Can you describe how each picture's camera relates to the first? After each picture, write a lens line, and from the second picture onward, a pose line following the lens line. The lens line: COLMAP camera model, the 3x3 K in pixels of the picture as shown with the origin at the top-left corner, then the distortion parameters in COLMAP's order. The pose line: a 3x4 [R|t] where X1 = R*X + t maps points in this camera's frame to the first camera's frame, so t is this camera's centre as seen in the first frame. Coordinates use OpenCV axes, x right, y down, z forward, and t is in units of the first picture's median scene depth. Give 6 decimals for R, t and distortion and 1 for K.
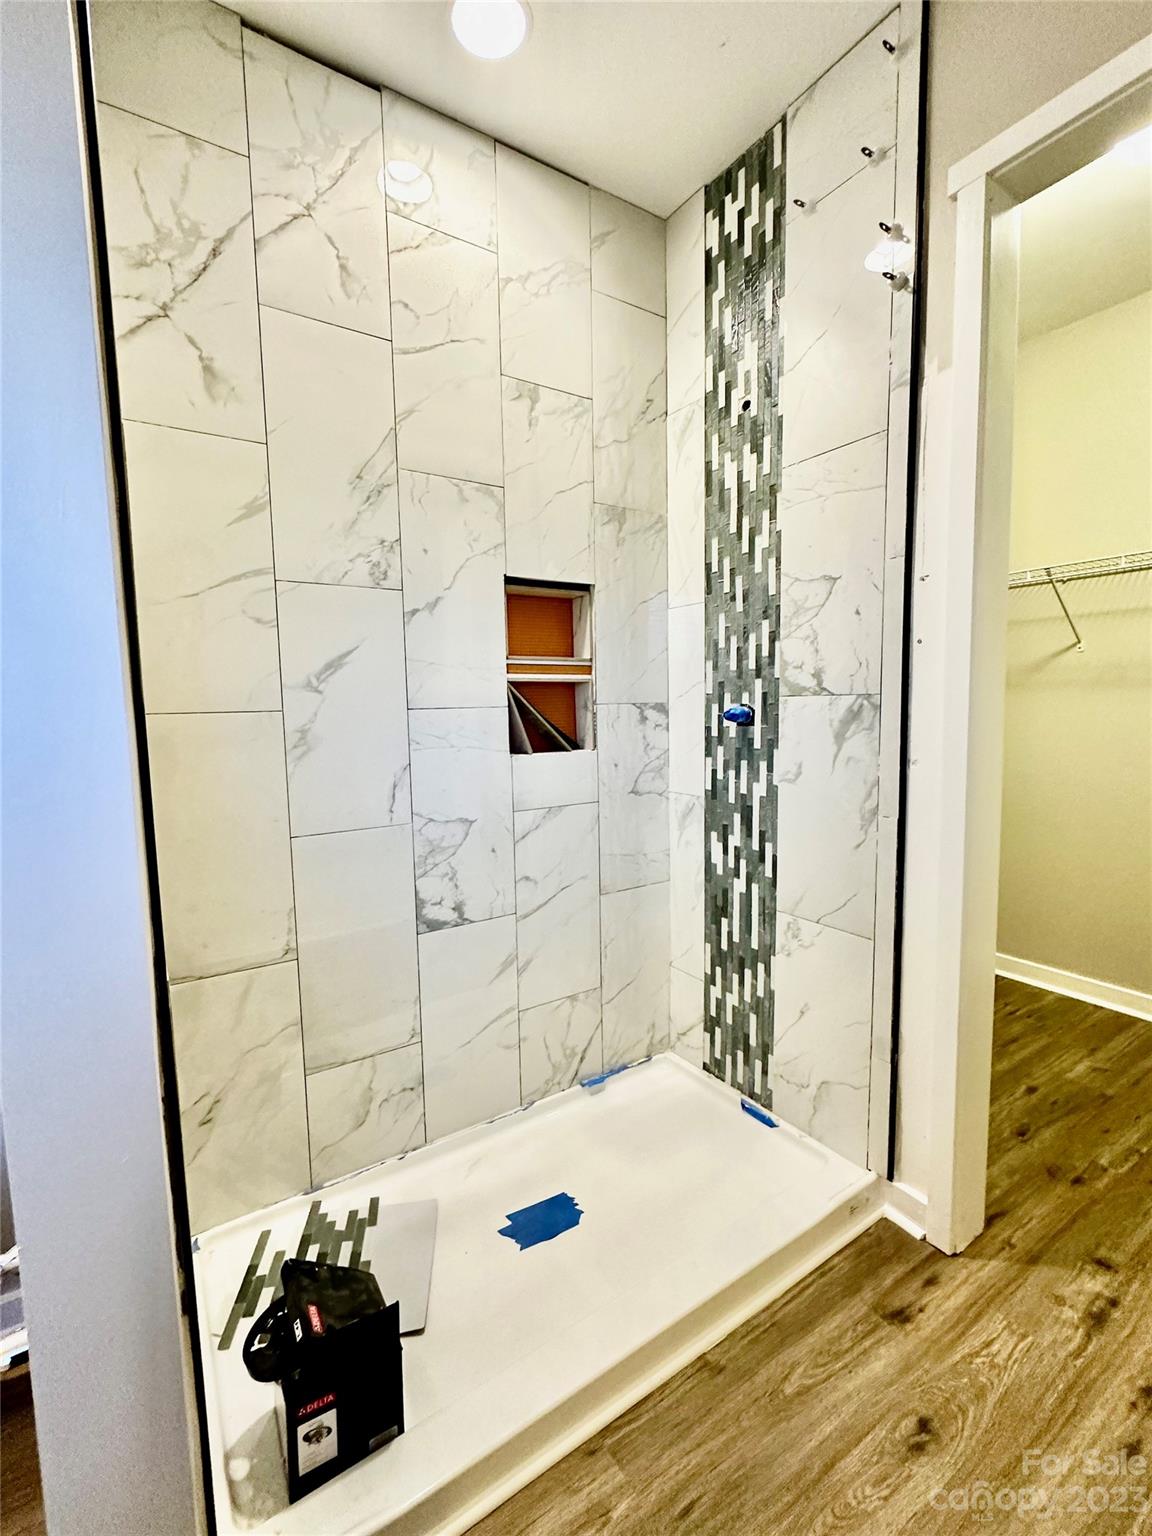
lens RADIAL K [[671.3, 0, 575.2], [0, 671.3, 768.5], [0, 0, 1]] dist [-0.003804, 0.000698]
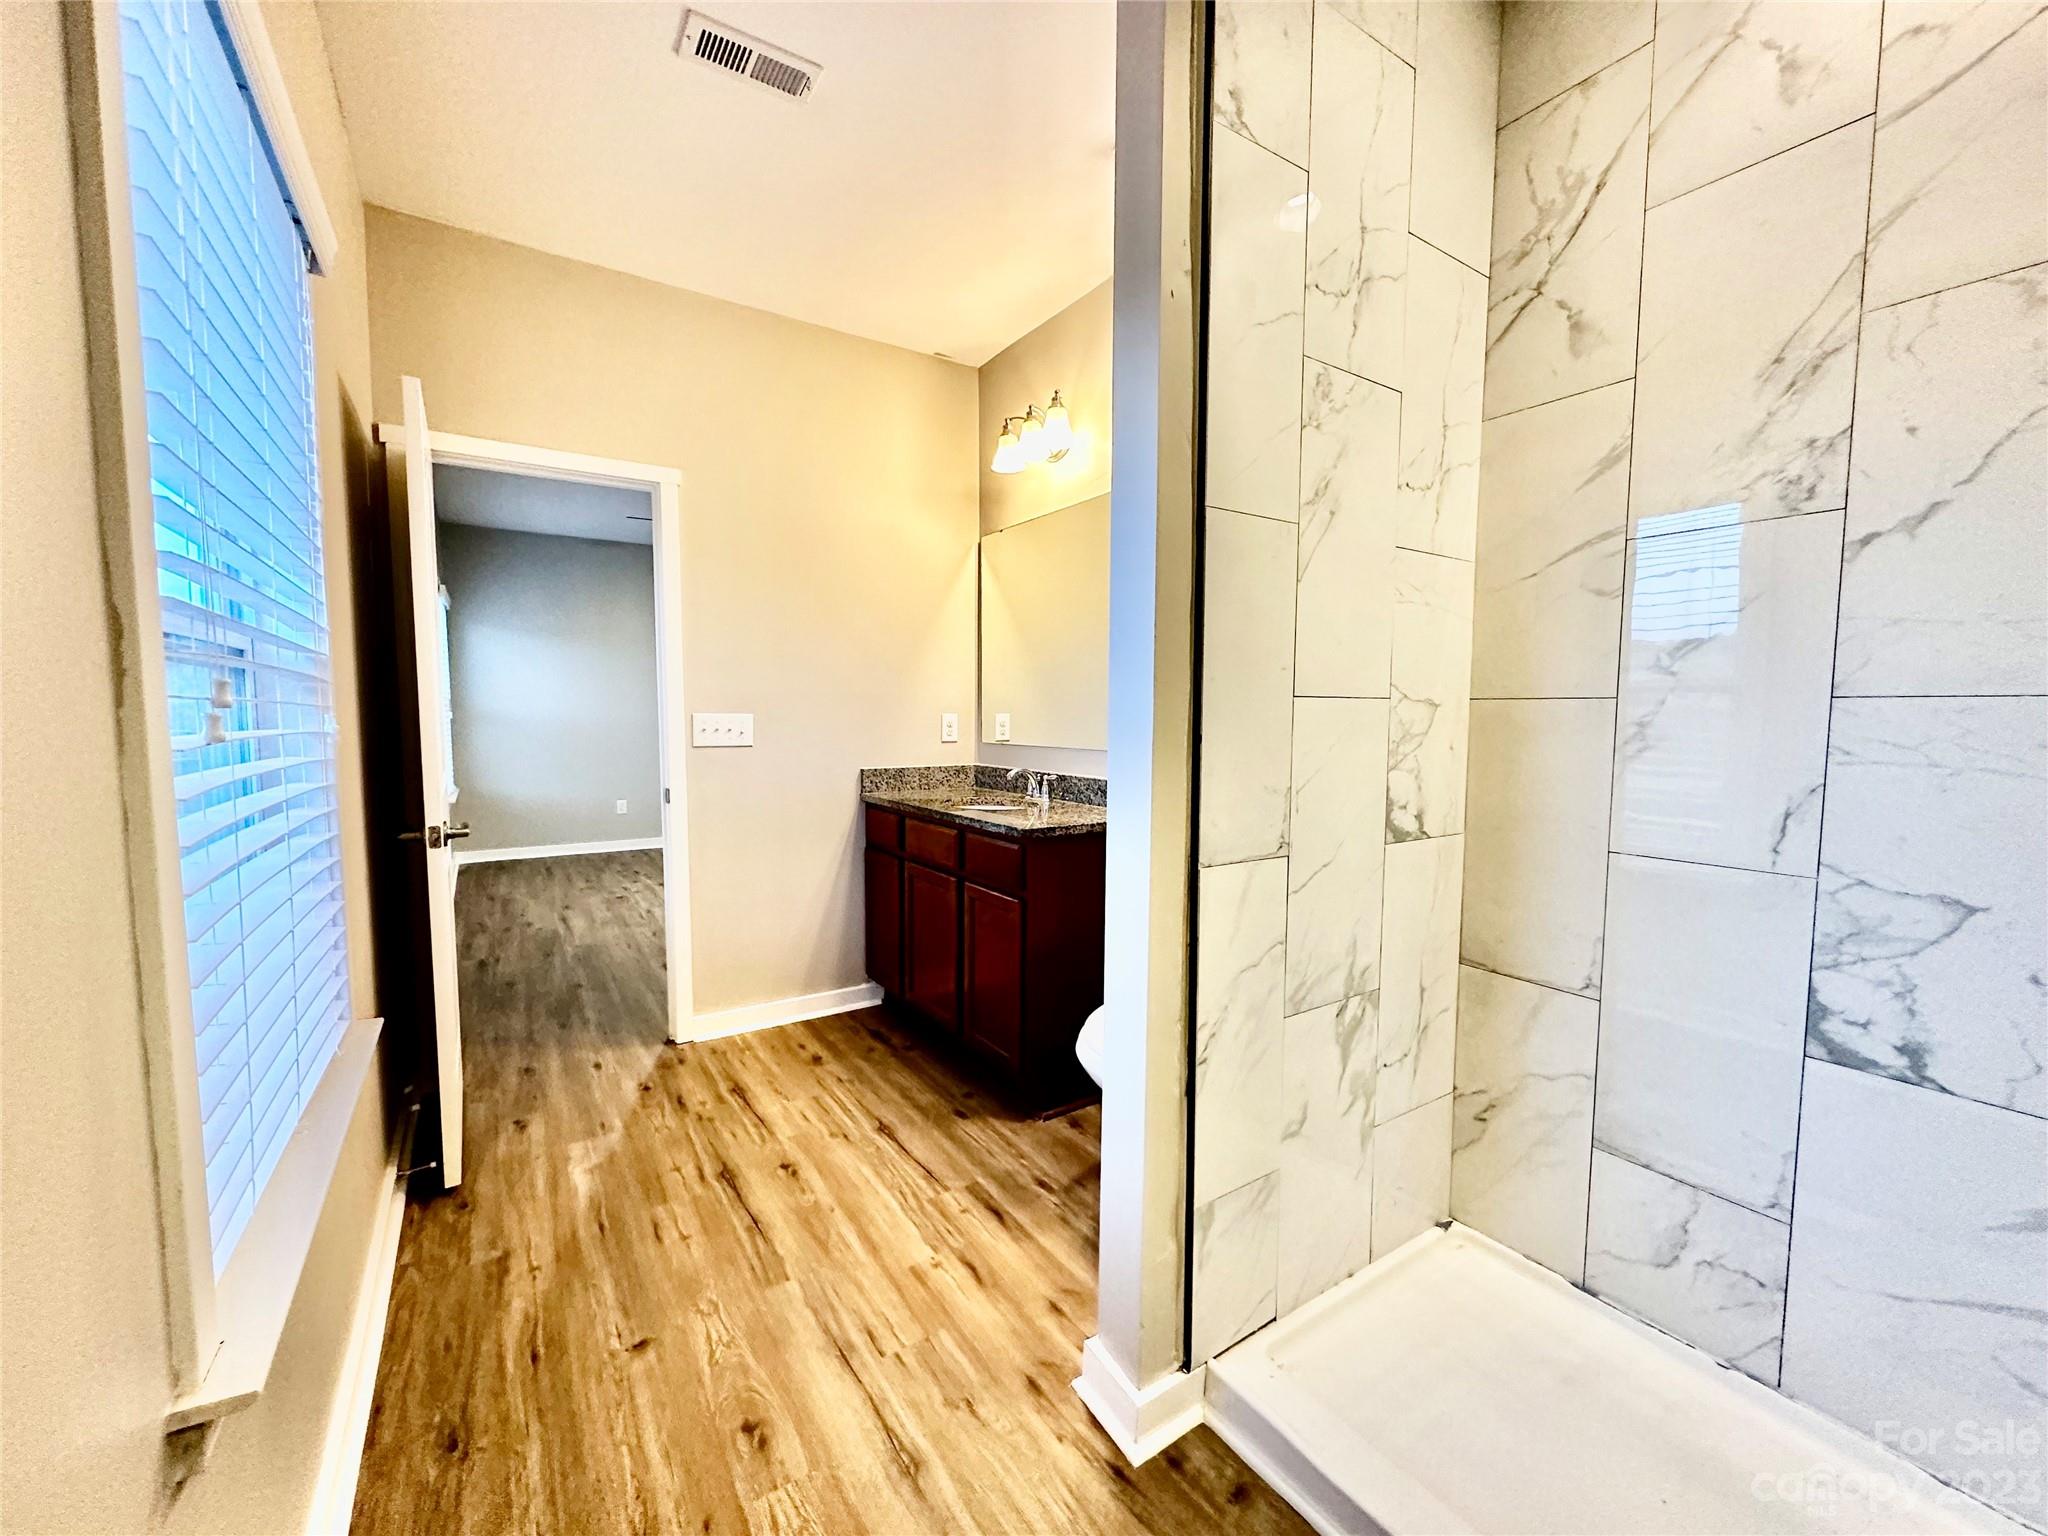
lens RADIAL K [[811.7, 0, 1015.5], [0, 811.7, 768.6], [0, 0, 1]] dist [0.002422, -0.000298]
pose [[-0.002007, 0.092831, -0.995680, 0.497490], [-0.102683, 0.990400, 0.092545, -0.013796], [0.994712, 0.102426, 0.007544, 0.230298]]
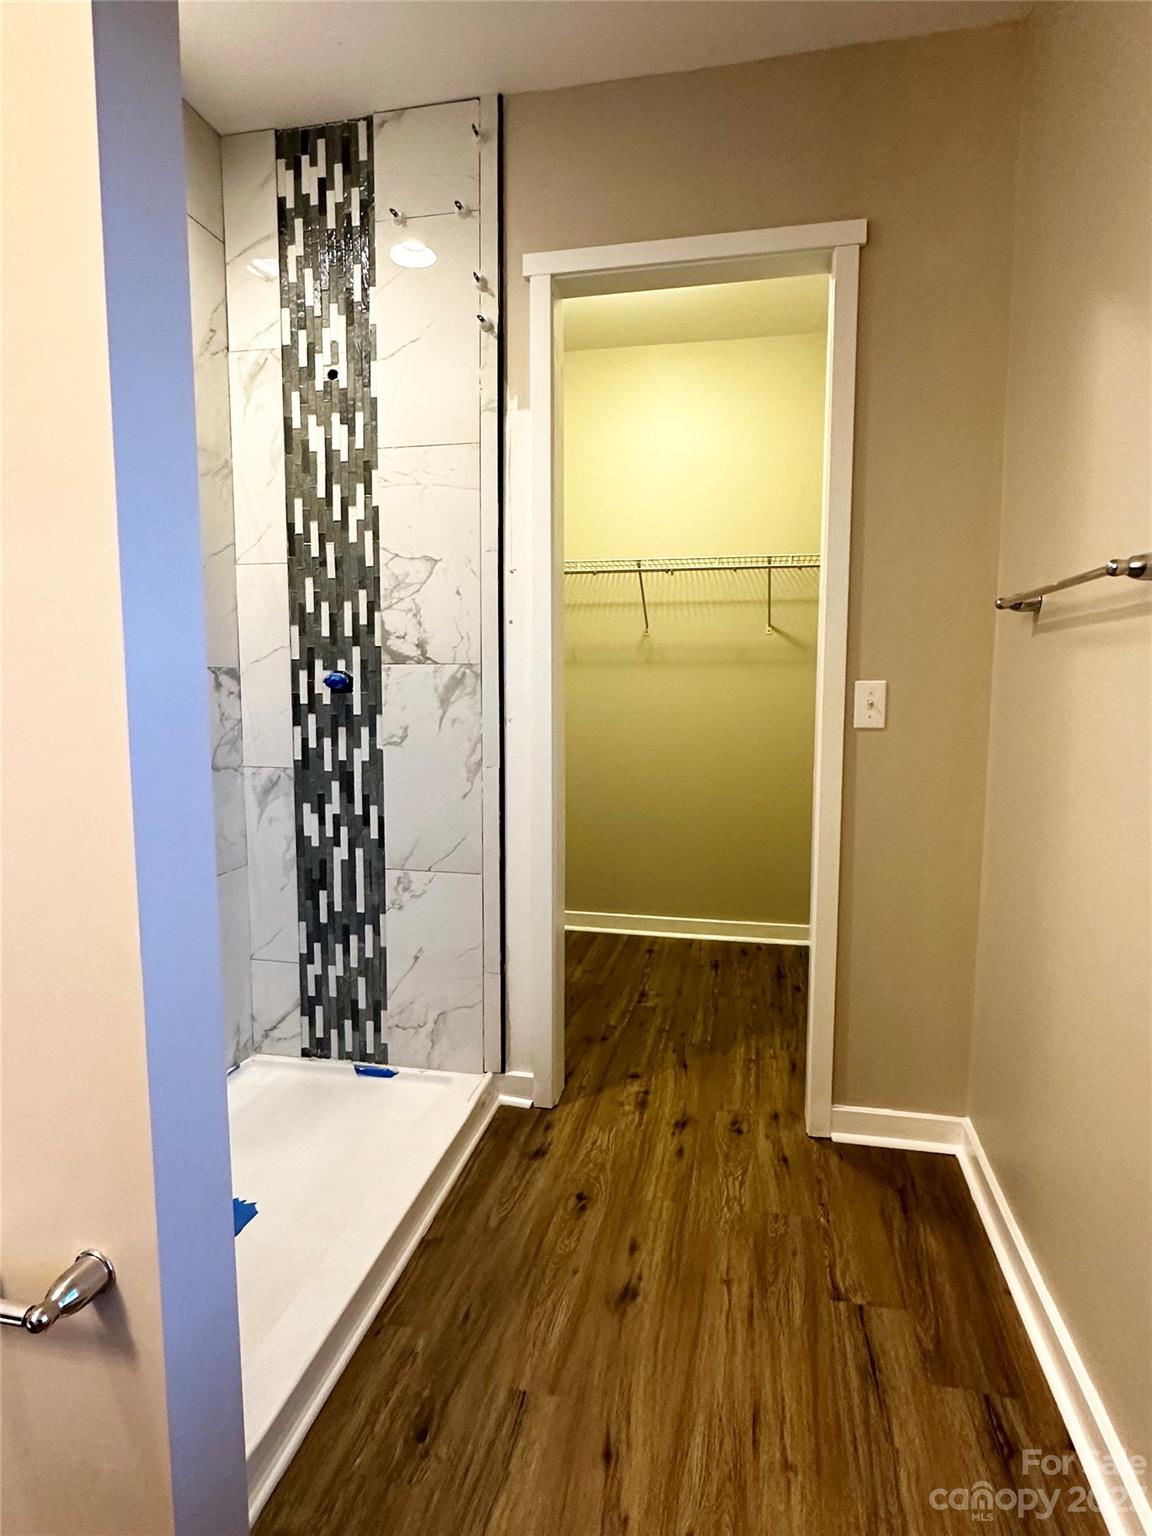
lens RADIAL K [[858.7, 0, 567.4], [0, 858.7, 771.2], [0, 0, 1]] dist [-0.005056, 0.002206]
pose [[0.714873, -0.054526, 0.697125, -0.446399], [0.050820, 0.998370, 0.025974, 0.041215], [-0.697405, 0.016860, 0.716479, -0.169462]]
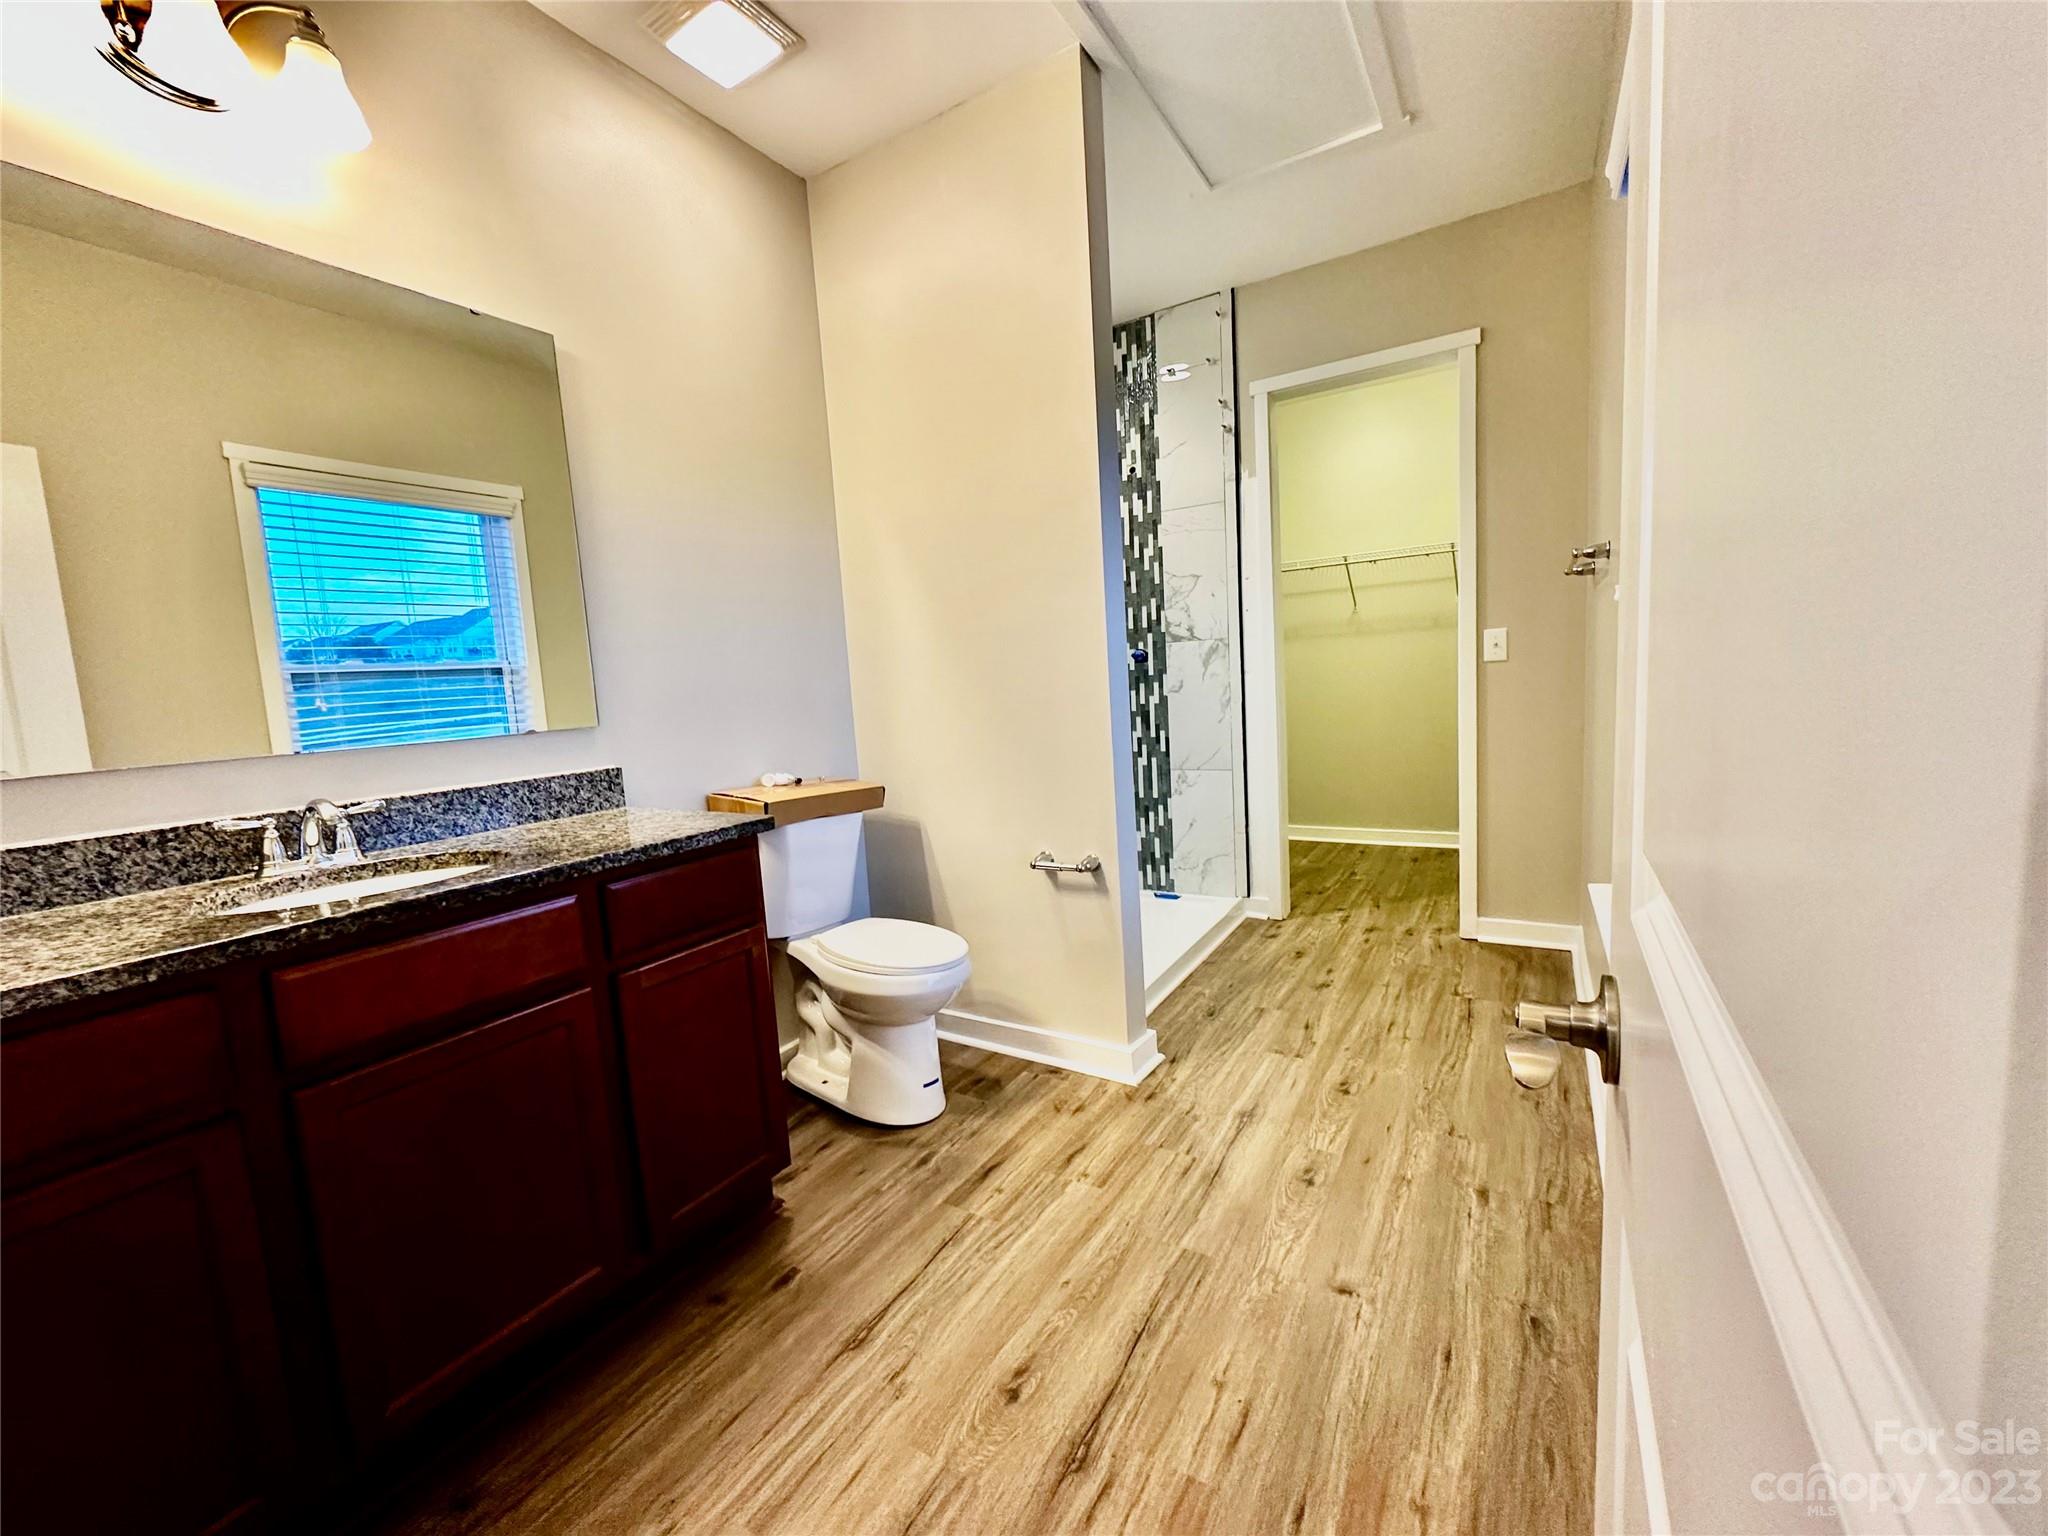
lens RADIAL K [[811.7, 0, 1032.3], [0, 811.7, 766.5], [0, 0, 1]] dist [0.002422, -0.000298]
pose [[0.900544, -0.078719, 0.427579, -0.941708], [0.081278, 0.996616, 0.012296, 0.159270], [-0.427100, 0.023680, 0.903894, -0.744564]]
